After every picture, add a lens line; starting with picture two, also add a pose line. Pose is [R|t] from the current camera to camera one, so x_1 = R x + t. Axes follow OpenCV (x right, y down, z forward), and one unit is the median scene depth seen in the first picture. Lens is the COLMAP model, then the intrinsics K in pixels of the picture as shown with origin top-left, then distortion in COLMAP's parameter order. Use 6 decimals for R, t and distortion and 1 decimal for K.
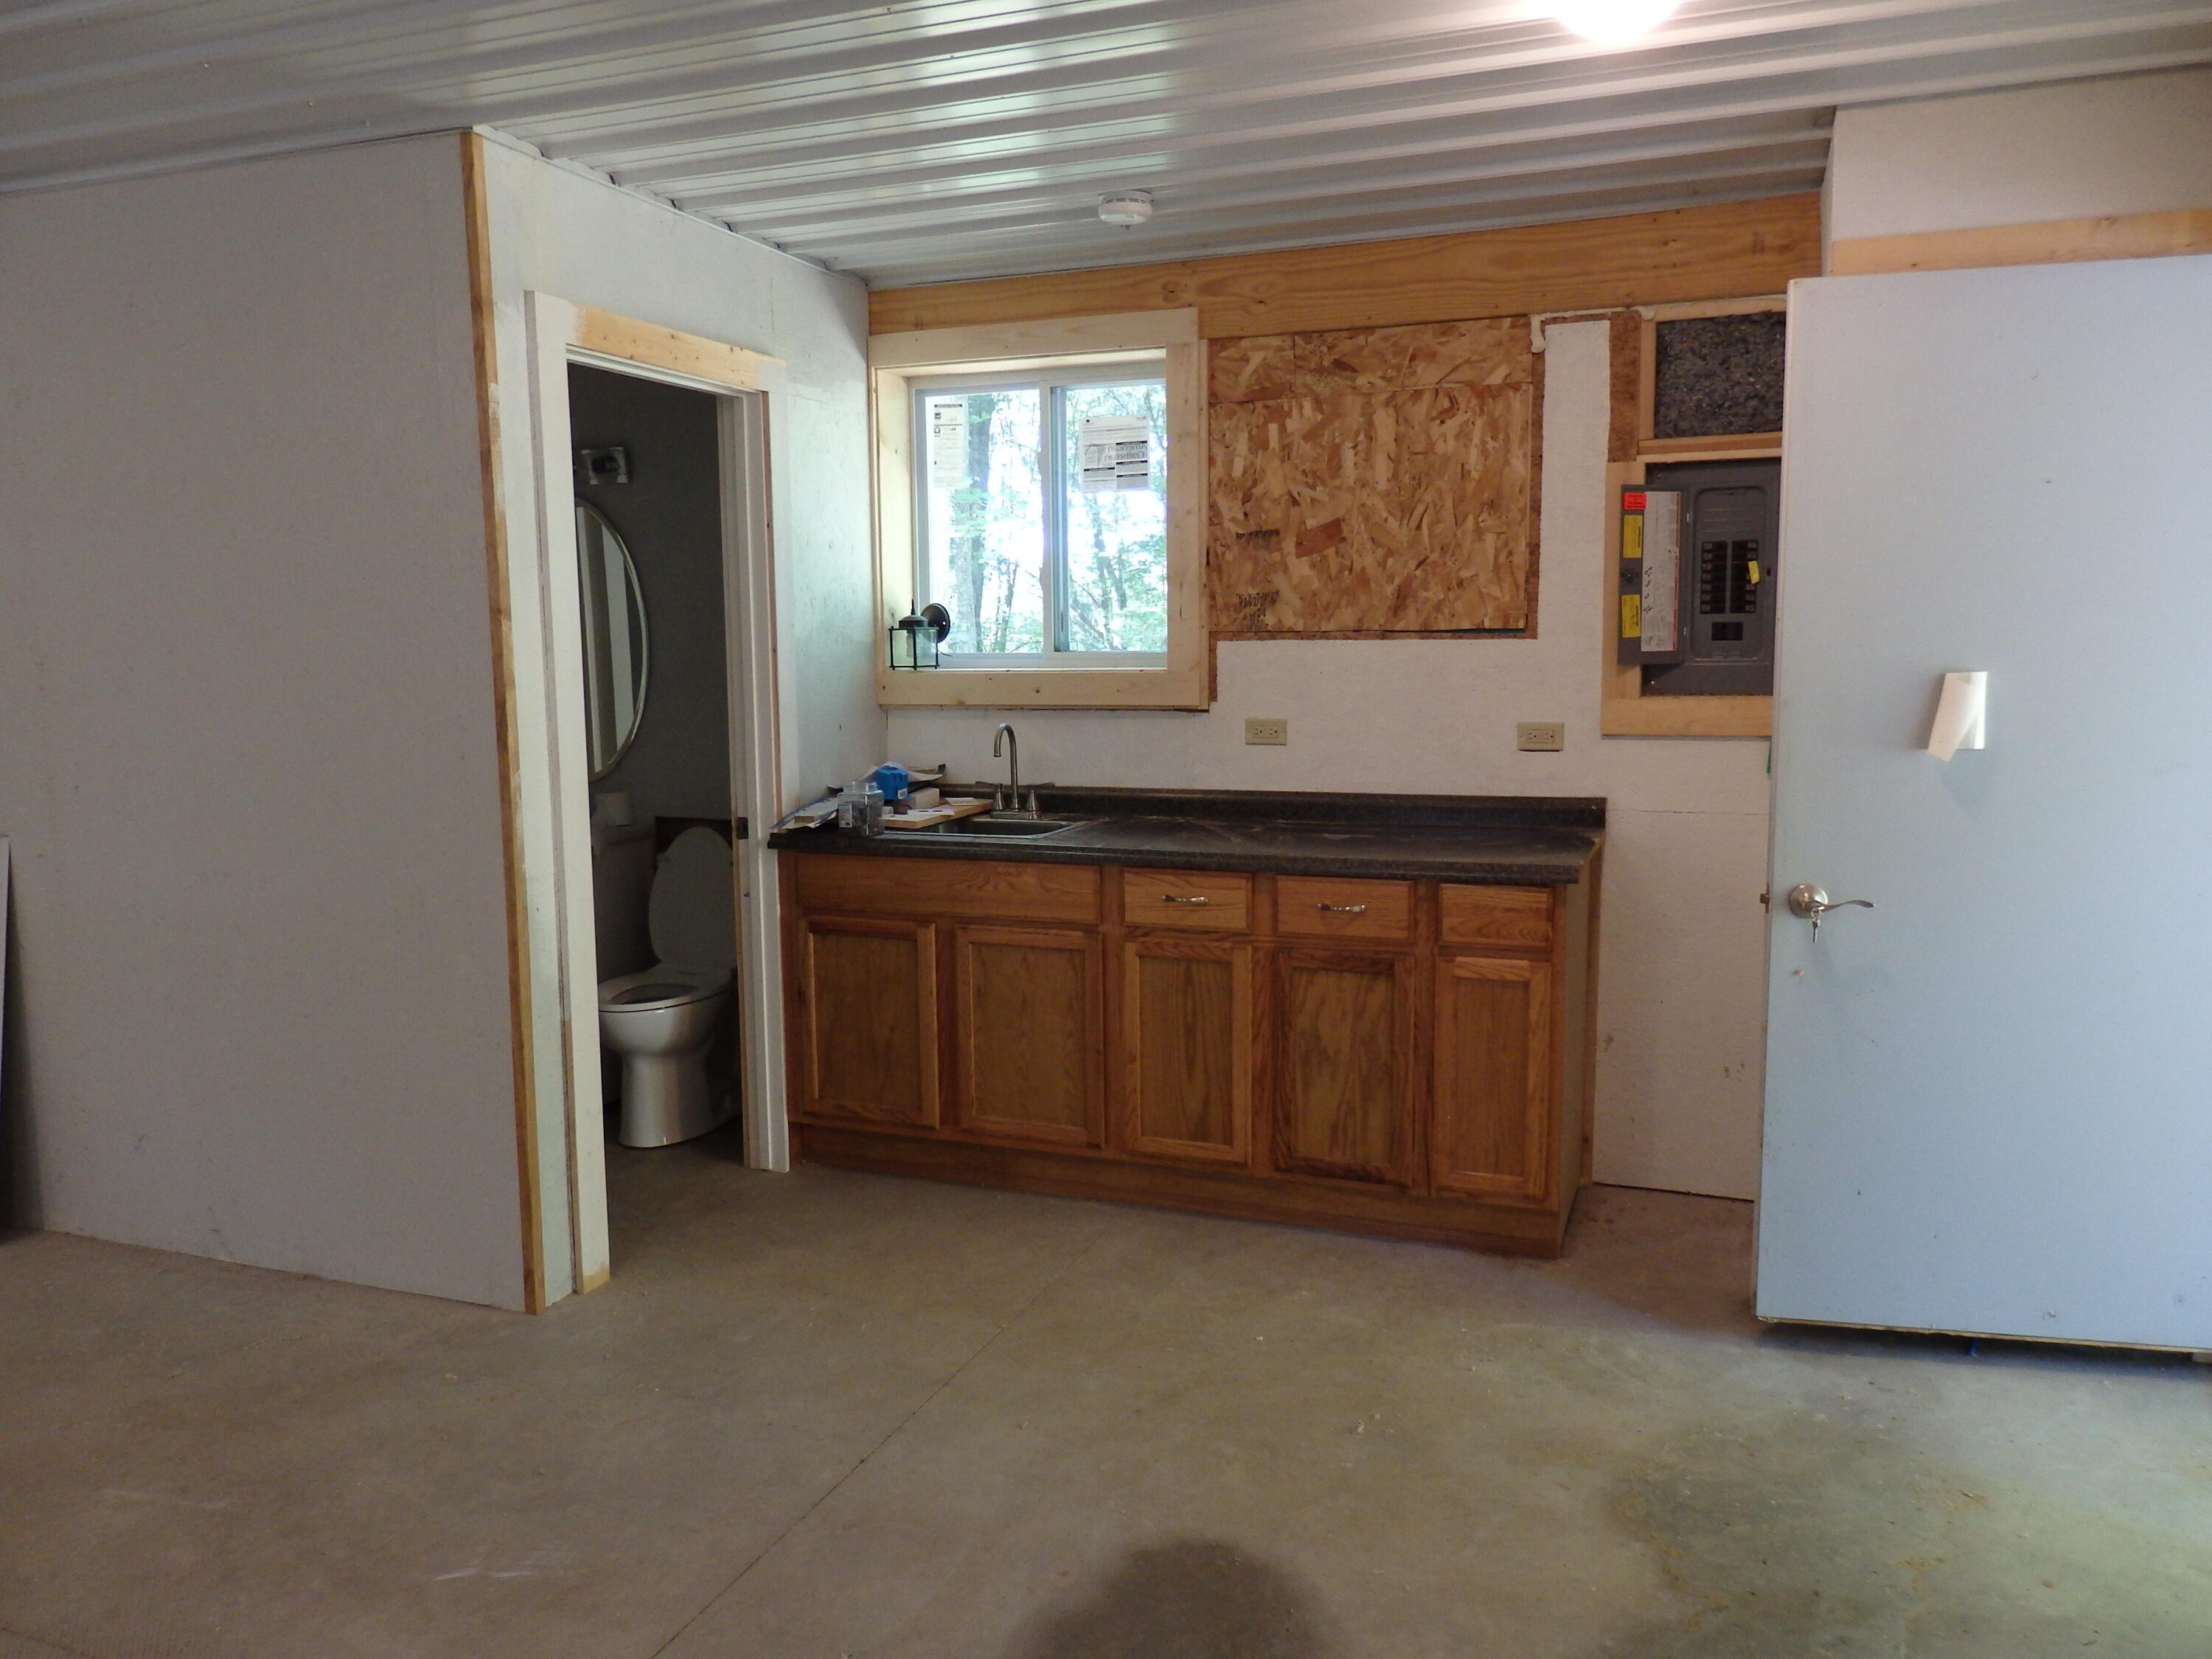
lens RADIAL K [[1627.8, 0, 1106.0], [0, 1627.8, 829.5], [0, 0, 1]] dist [0.012655, 0.001083]
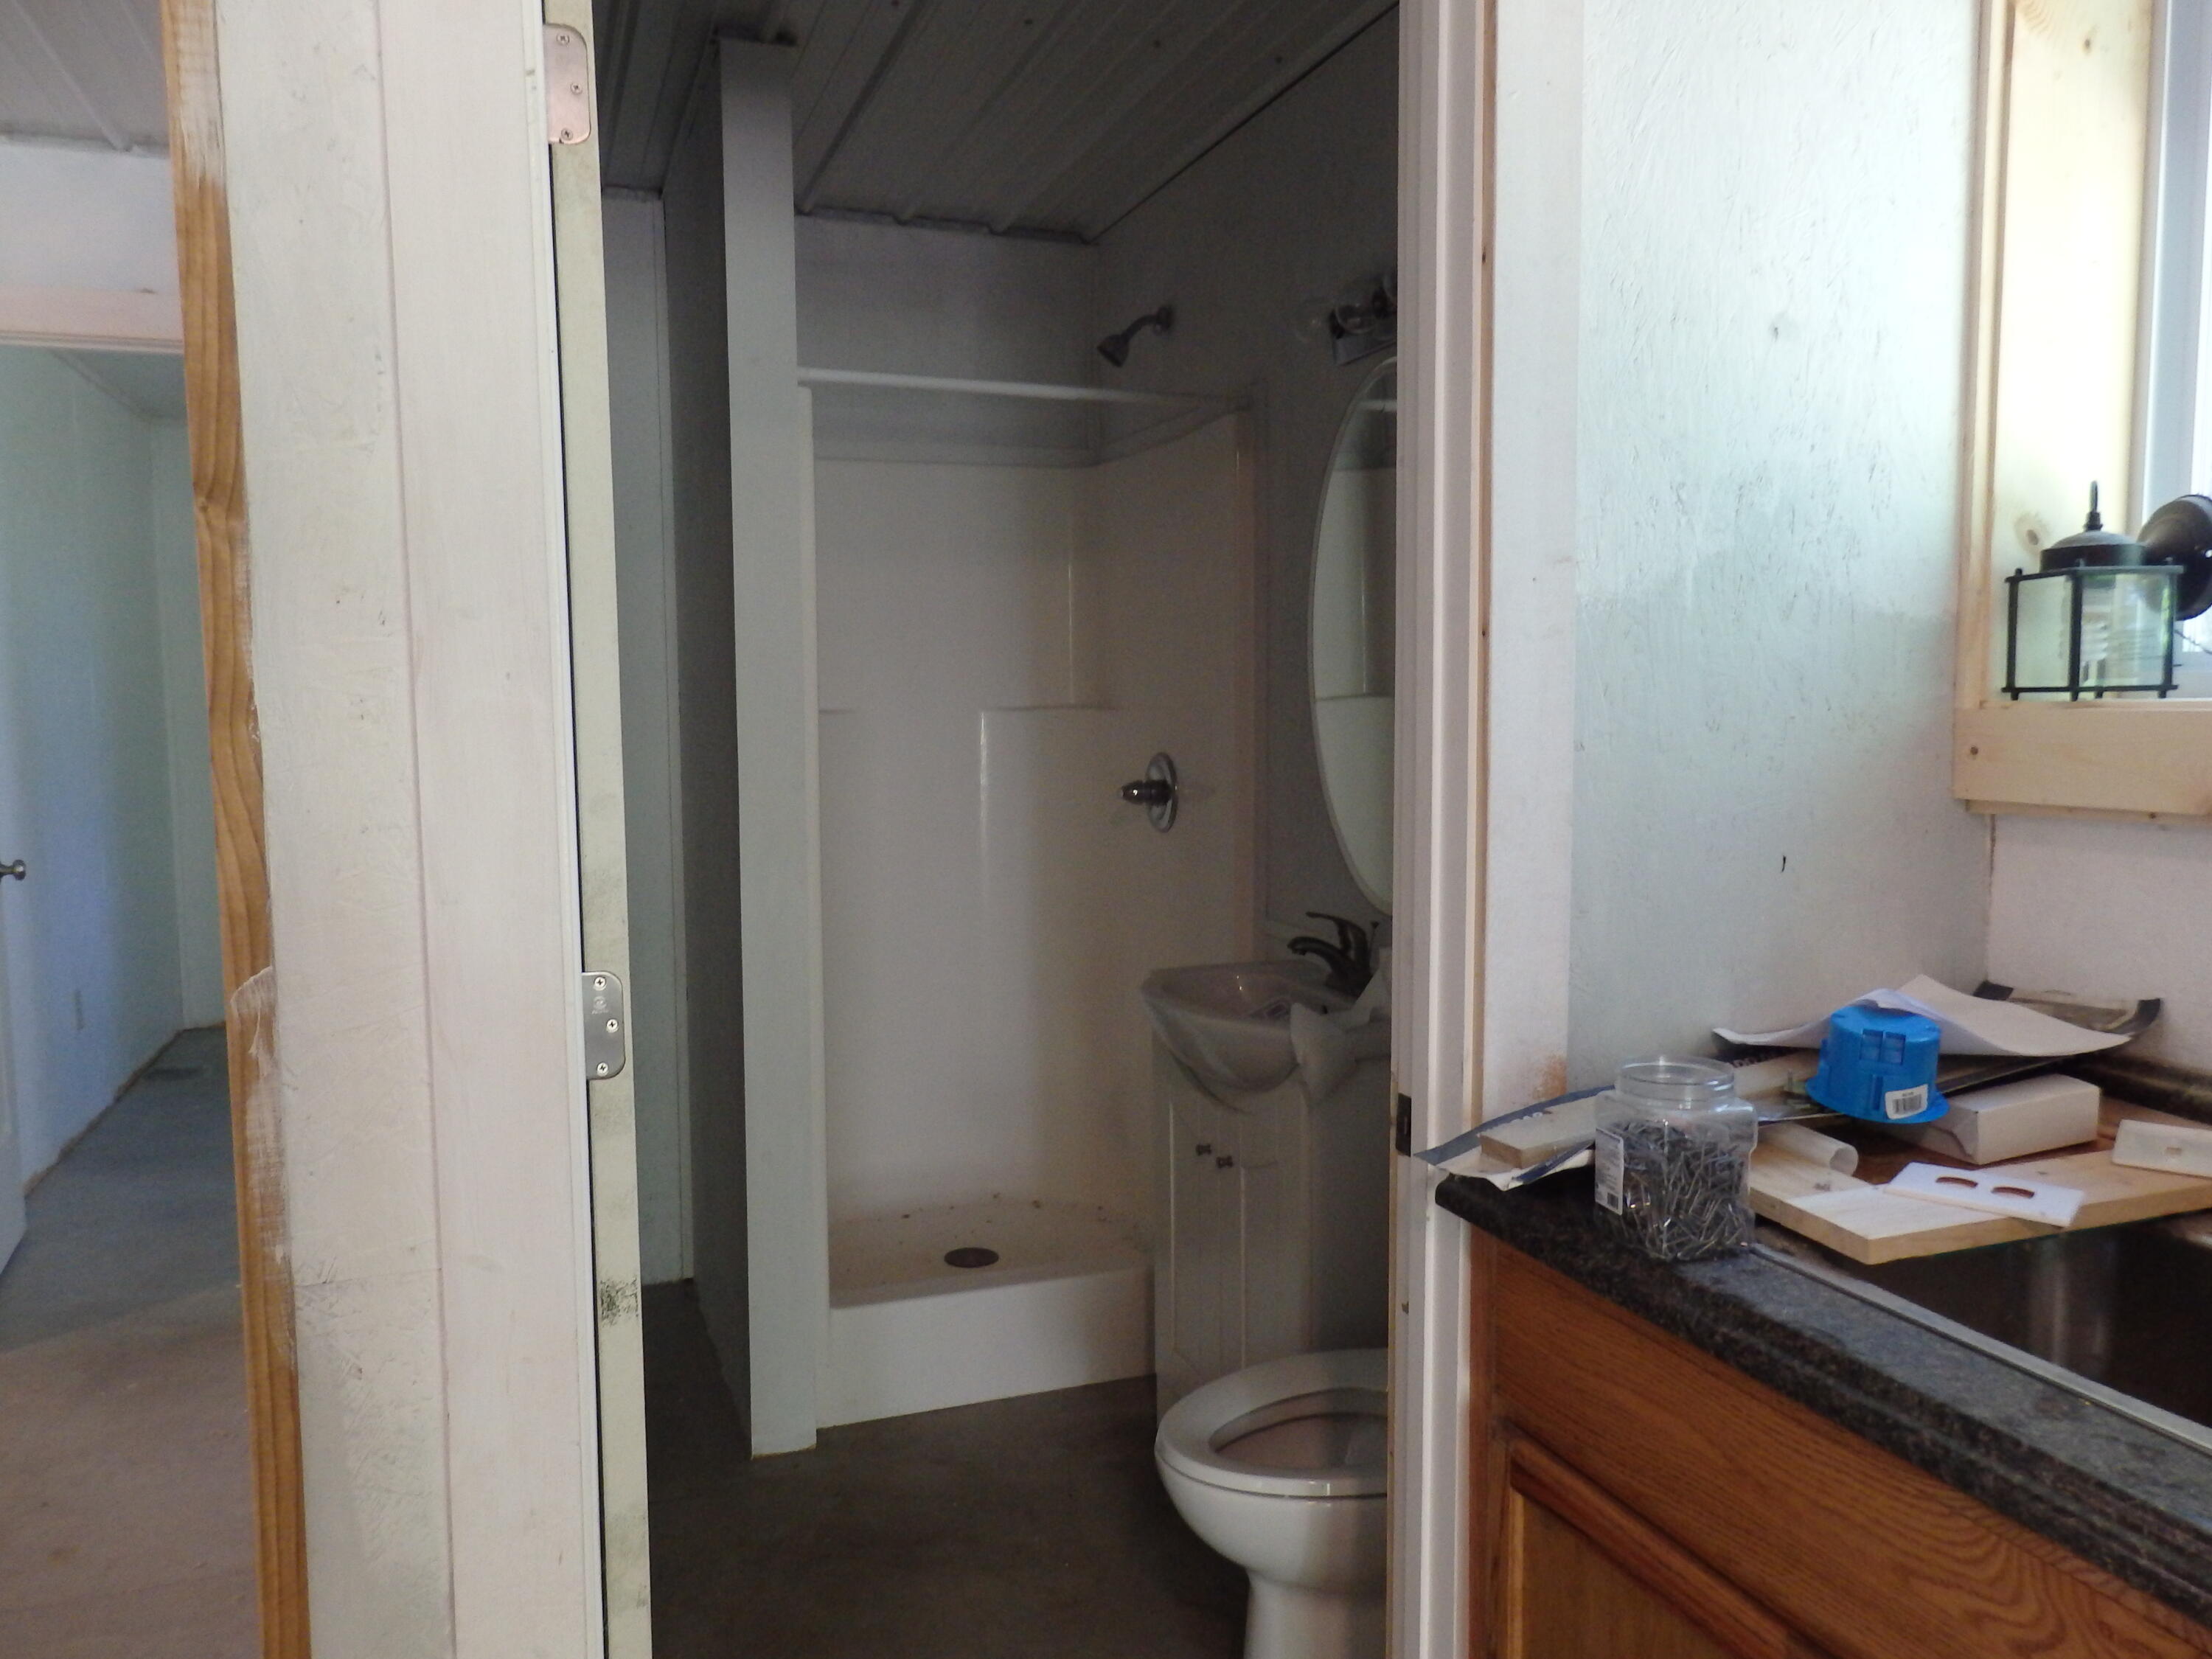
lens RADIAL K [[1627.7, 0, 1106.0], [0, 1627.7, 829.5], [0, 0, 1]] dist [0.002711, 0.002858]
pose [[0.658965, 0.067839, -0.749108, 0.000134], [-0.088973, 0.995963, 0.011928, -0.062746], [0.746893, 0.058790, 0.662340, 0.685292]]
